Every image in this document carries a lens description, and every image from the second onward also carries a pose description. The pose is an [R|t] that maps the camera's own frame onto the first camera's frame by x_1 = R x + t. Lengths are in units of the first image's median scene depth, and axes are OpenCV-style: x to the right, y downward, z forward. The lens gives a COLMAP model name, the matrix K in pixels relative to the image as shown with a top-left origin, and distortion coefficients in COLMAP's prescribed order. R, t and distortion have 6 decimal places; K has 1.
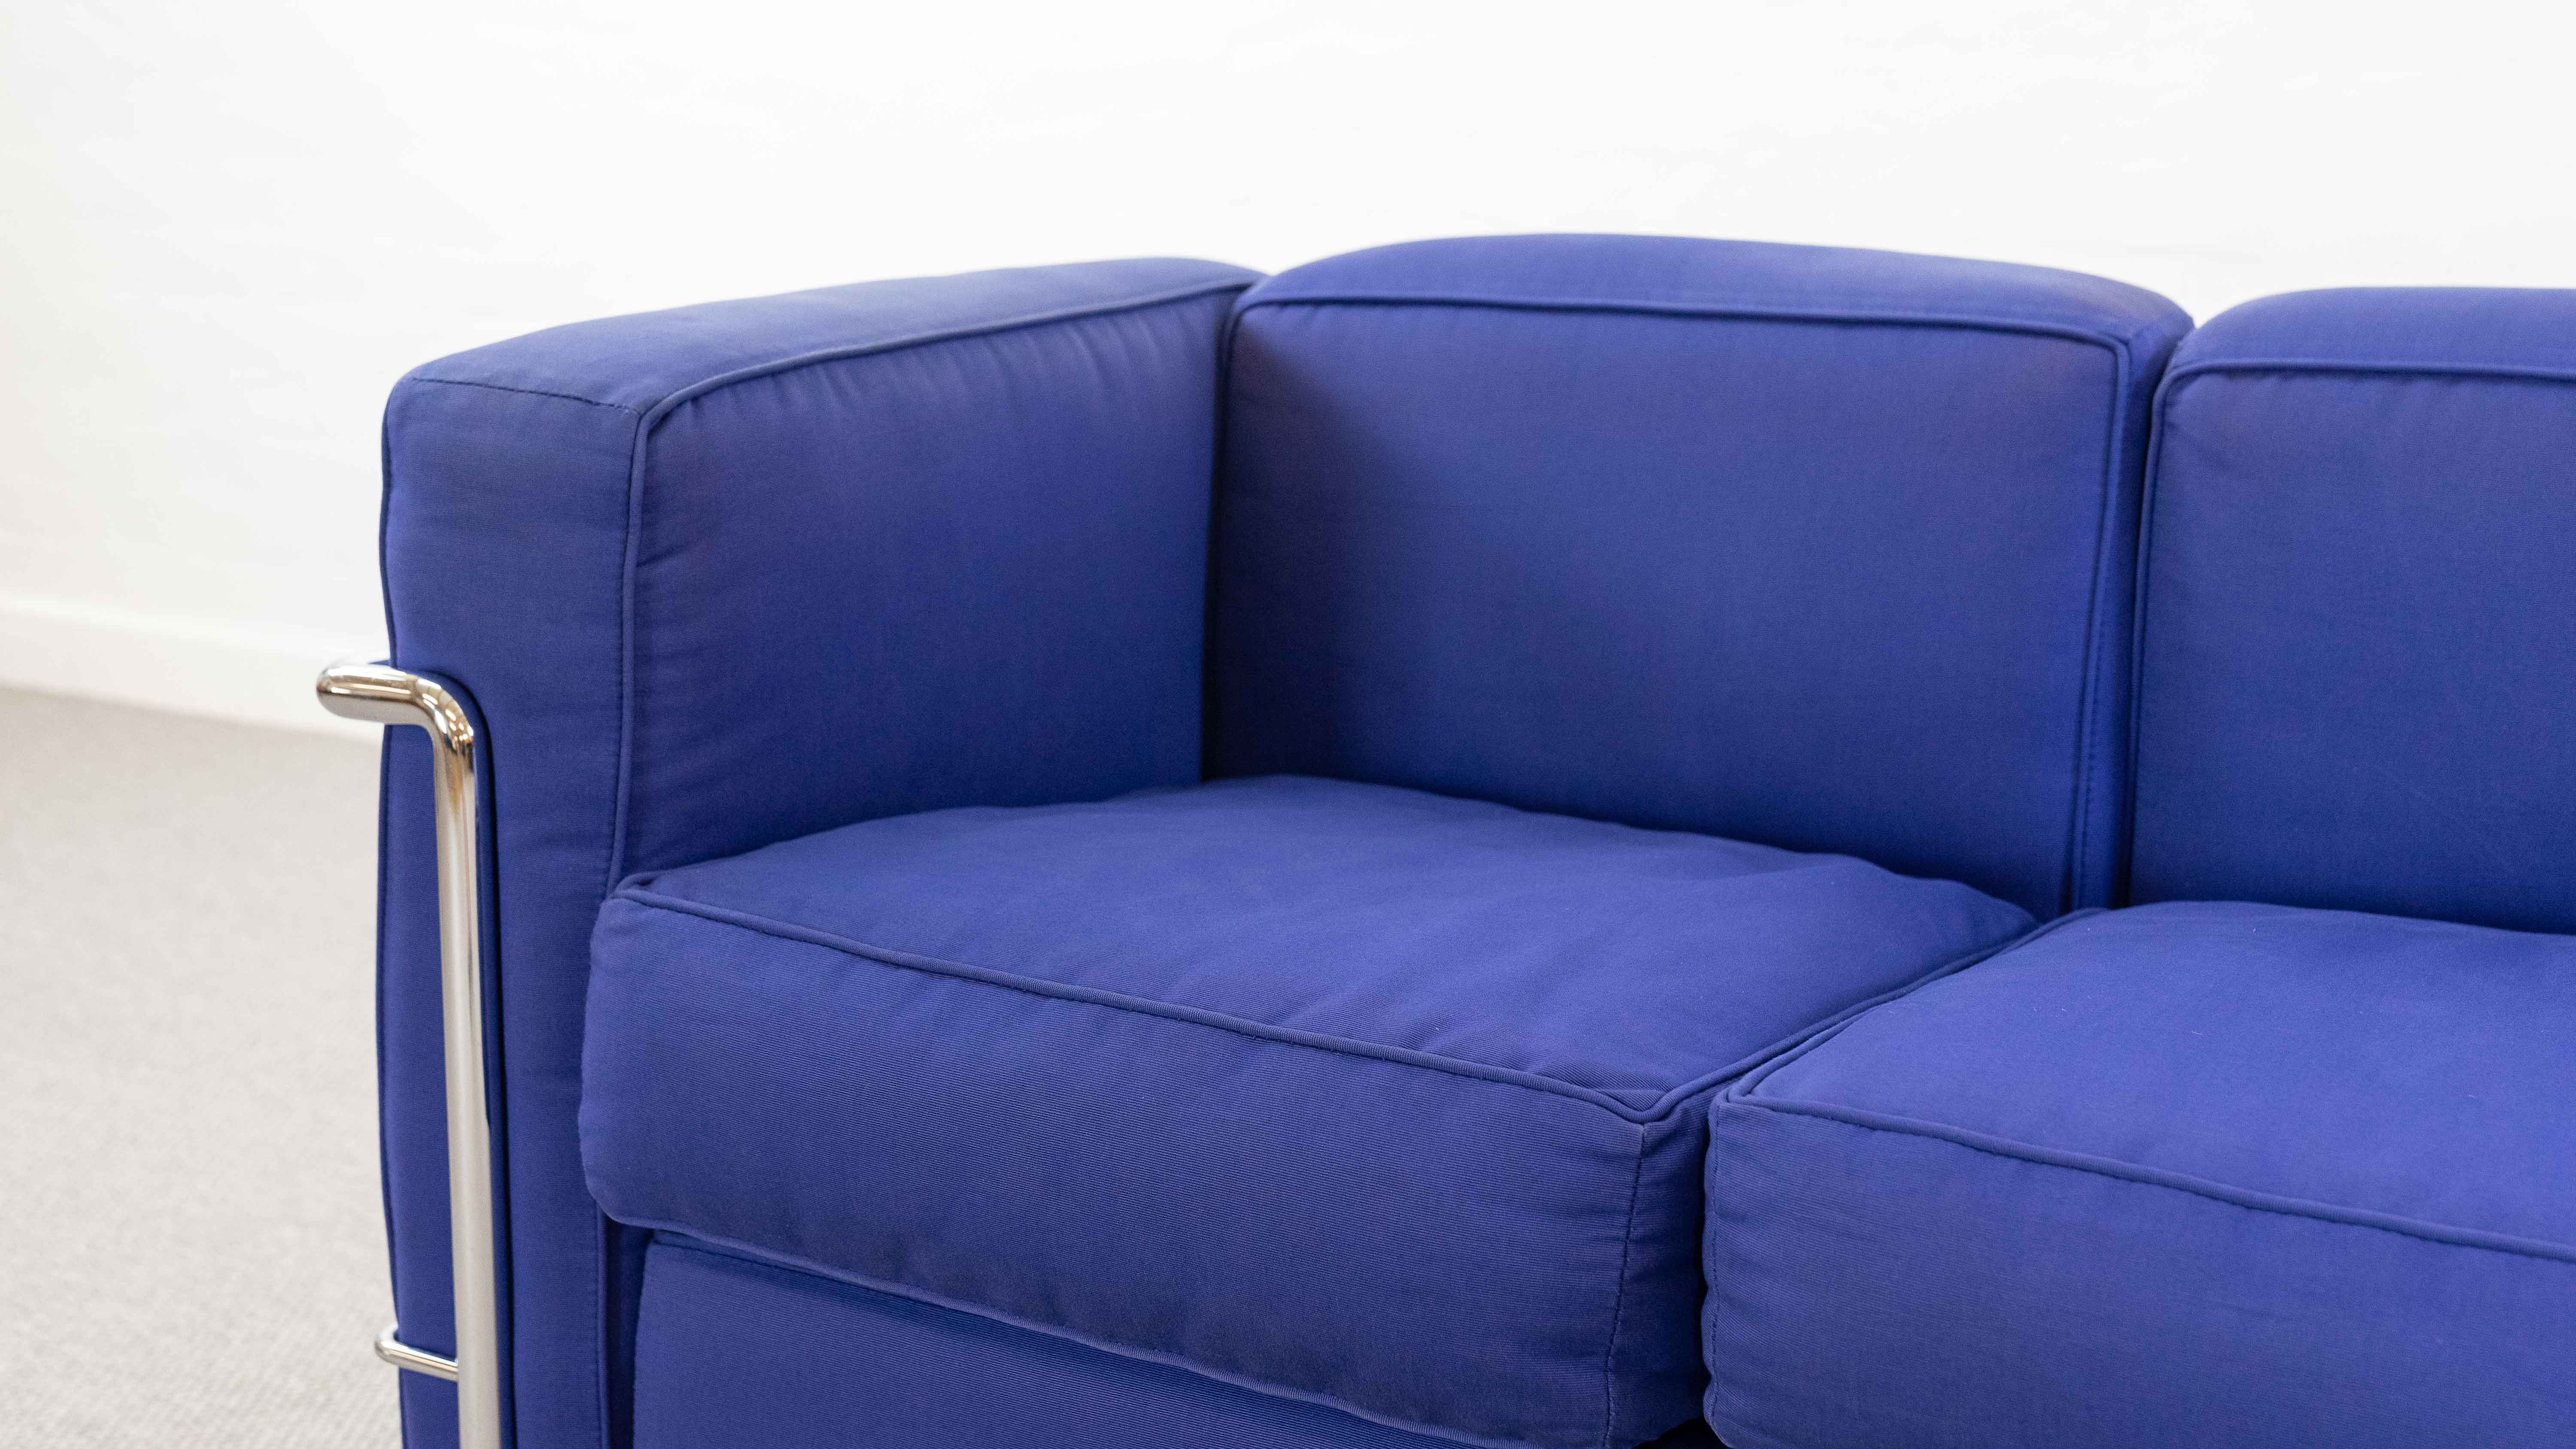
lens RADIAL K [[3423.5, 0, 1295.0], [0, 3423.5, 707.2], [0, 0, 1]] dist [-0.000823, 0.000000]
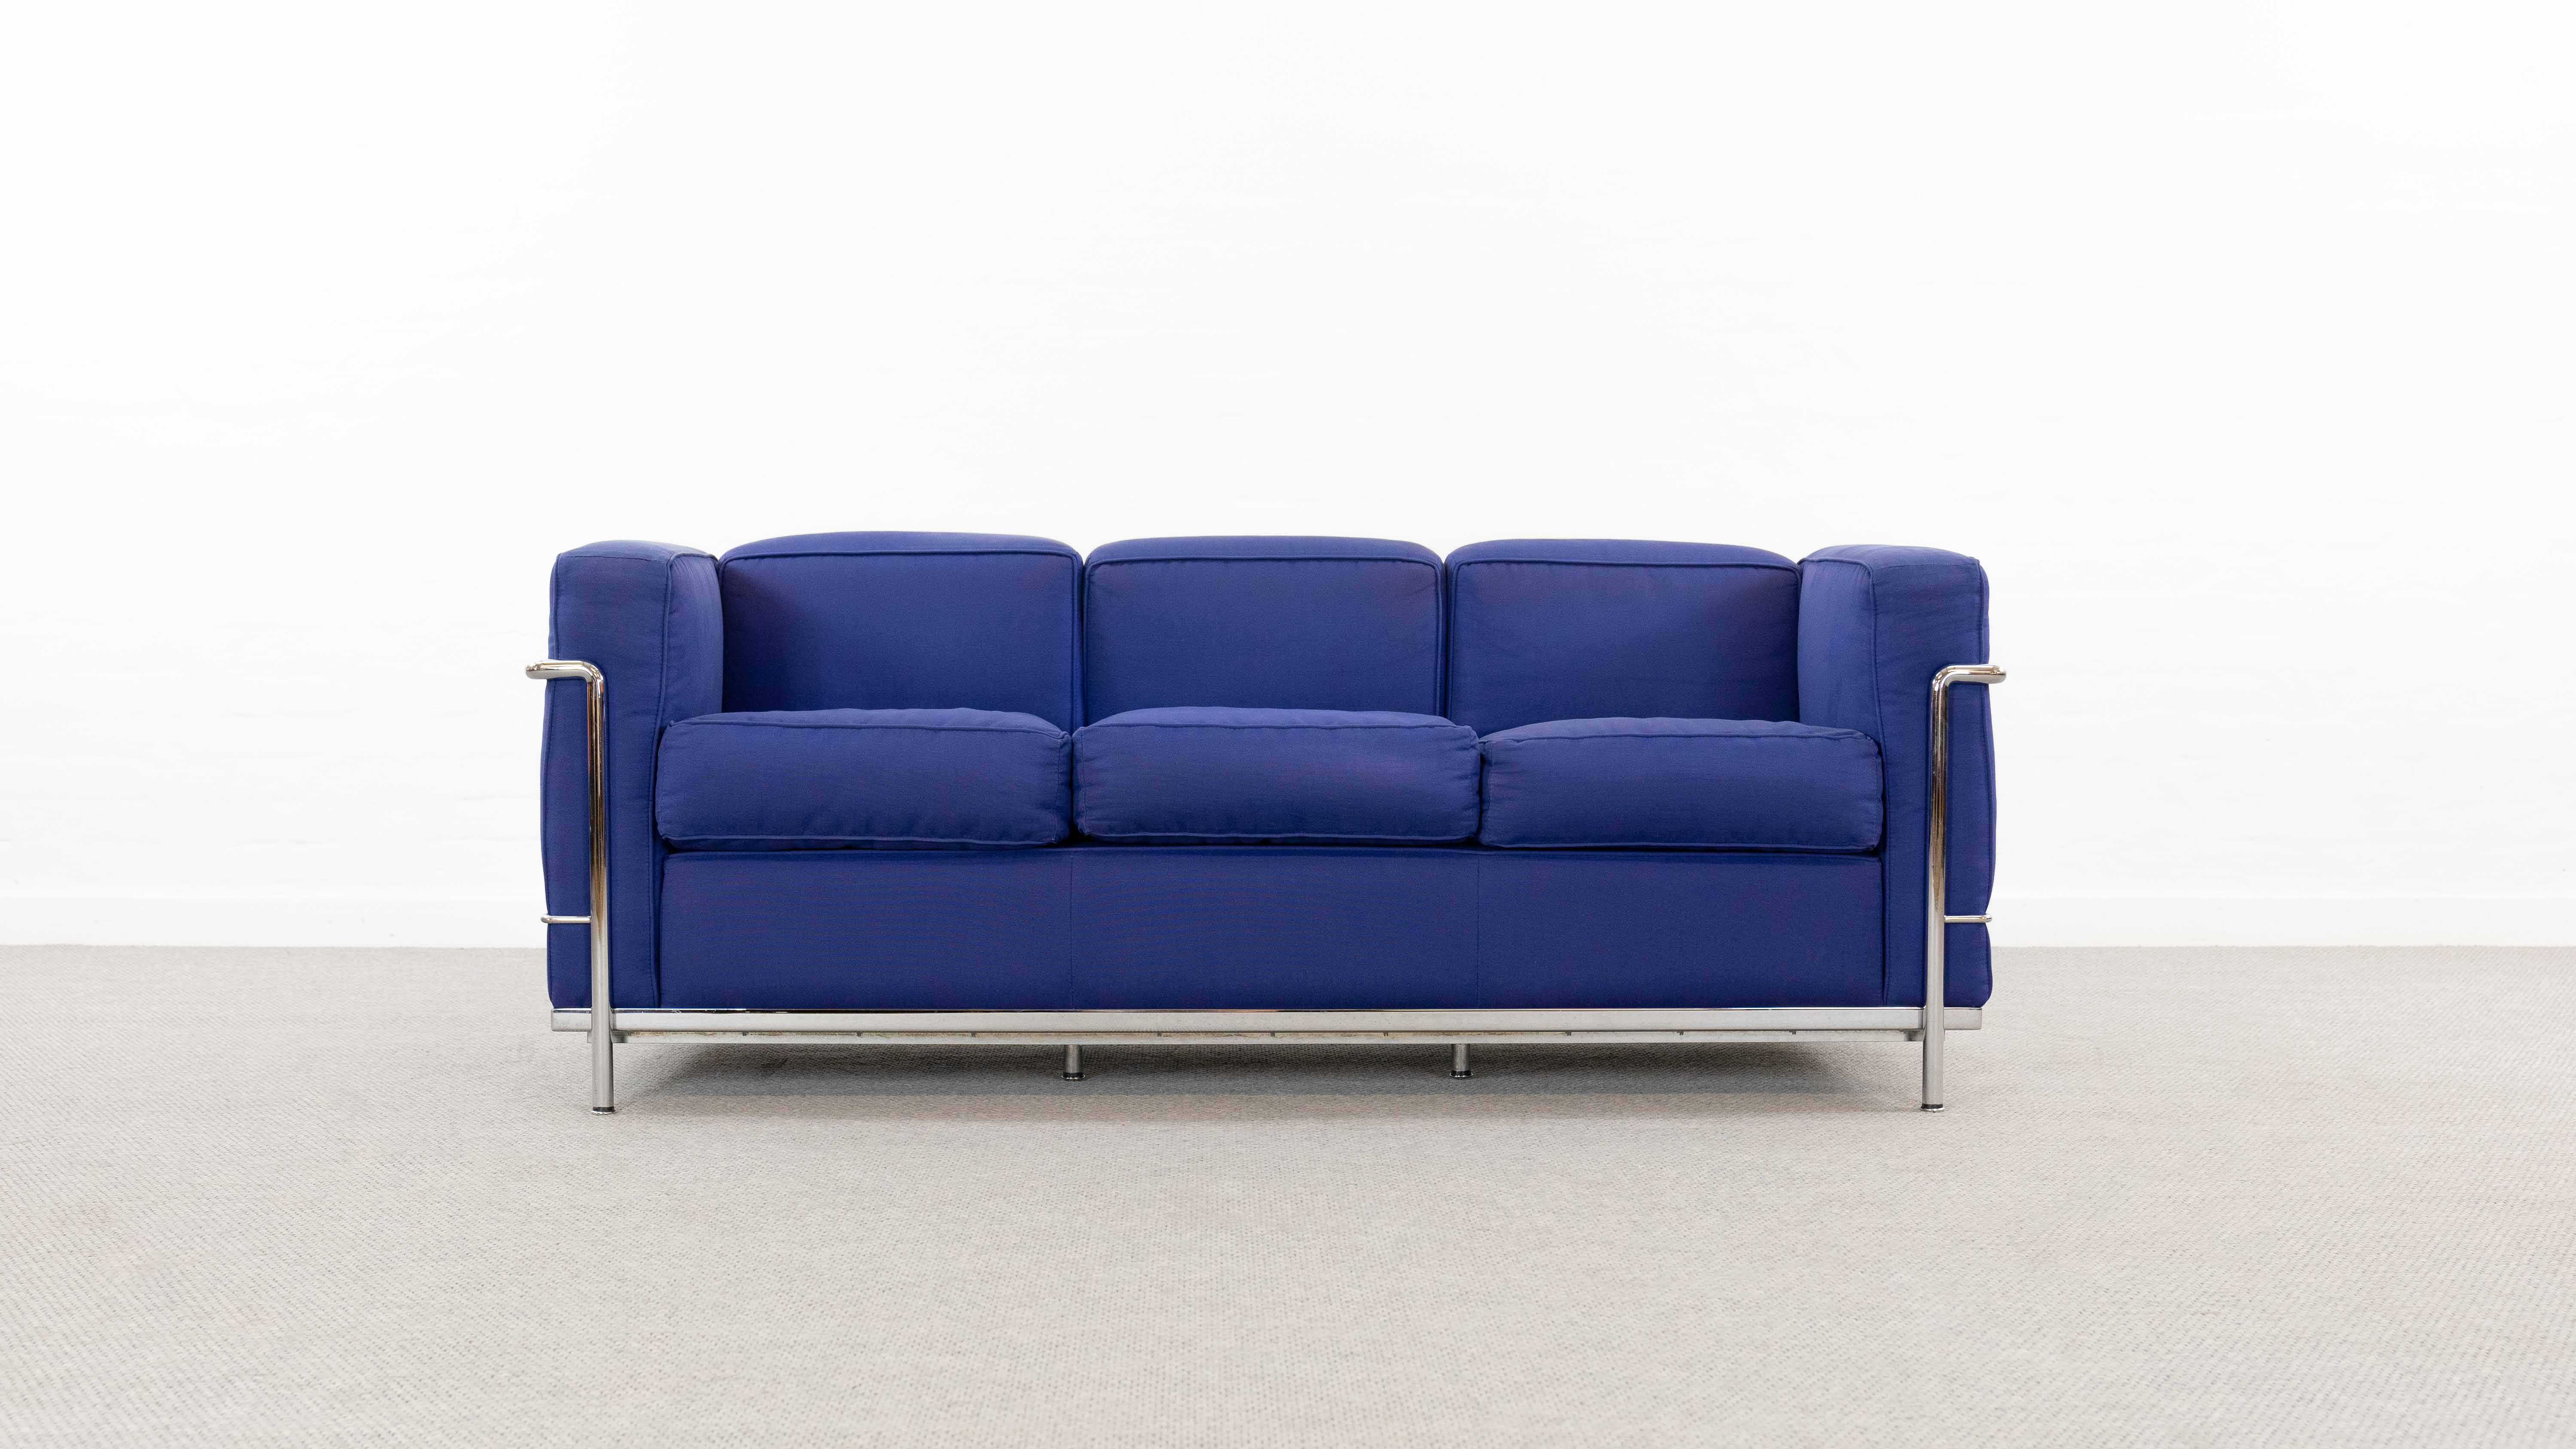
lens RADIAL K [[2952.0, 0, 1292.5], [0, 2952.0, 740.8], [0, 0, 1]] dist [0.008301, 0.000000]
pose [[0.850117, -0.035456, 0.525398, -1.014186], [0.113895, 0.986494, -0.117714, 0.401038], [-0.514129, 0.159911, 0.842674, -1.312787]]
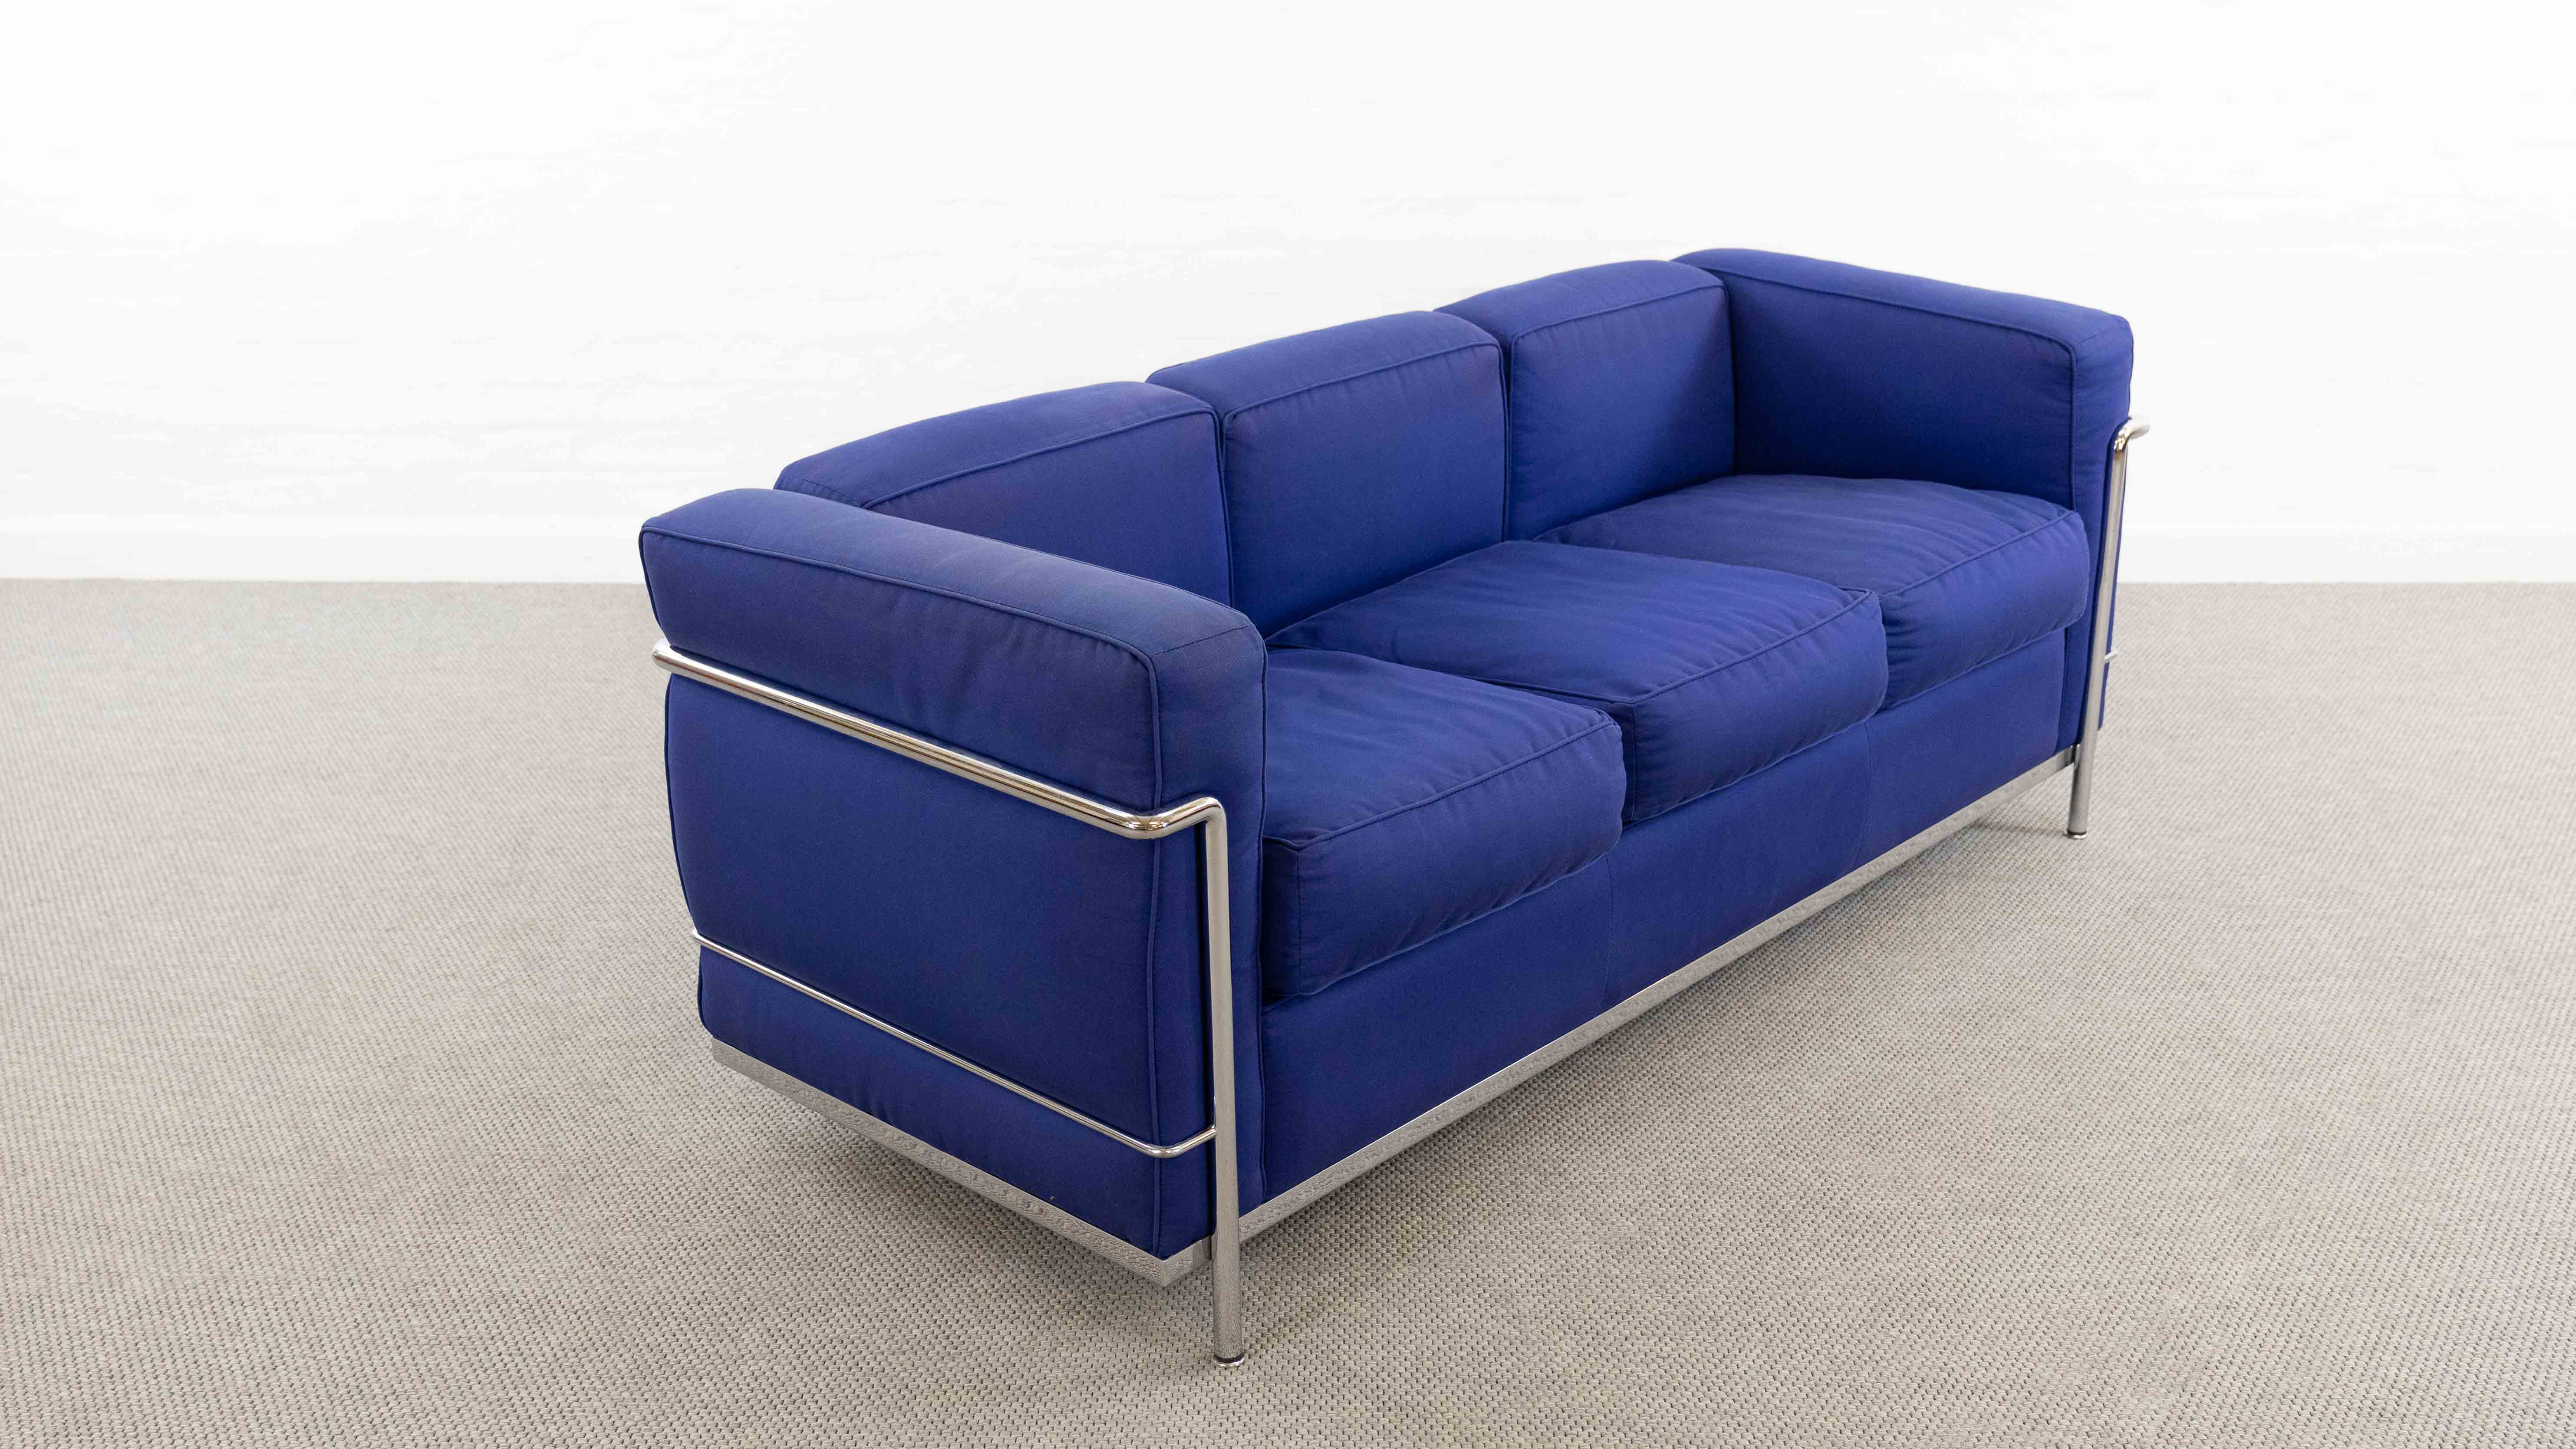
lens RADIAL K [[2679.9, 0, 1292.3], [0, 2679.9, 738.5], [0, 0, 1]] dist [-0.001826, 0.000000]
pose [[0.876548, -0.187141, 0.443443, -0.620630], [0.114984, 0.976059, 0.184627, -0.171413], [-0.467378, -0.110846, 0.877081, -0.963186]]
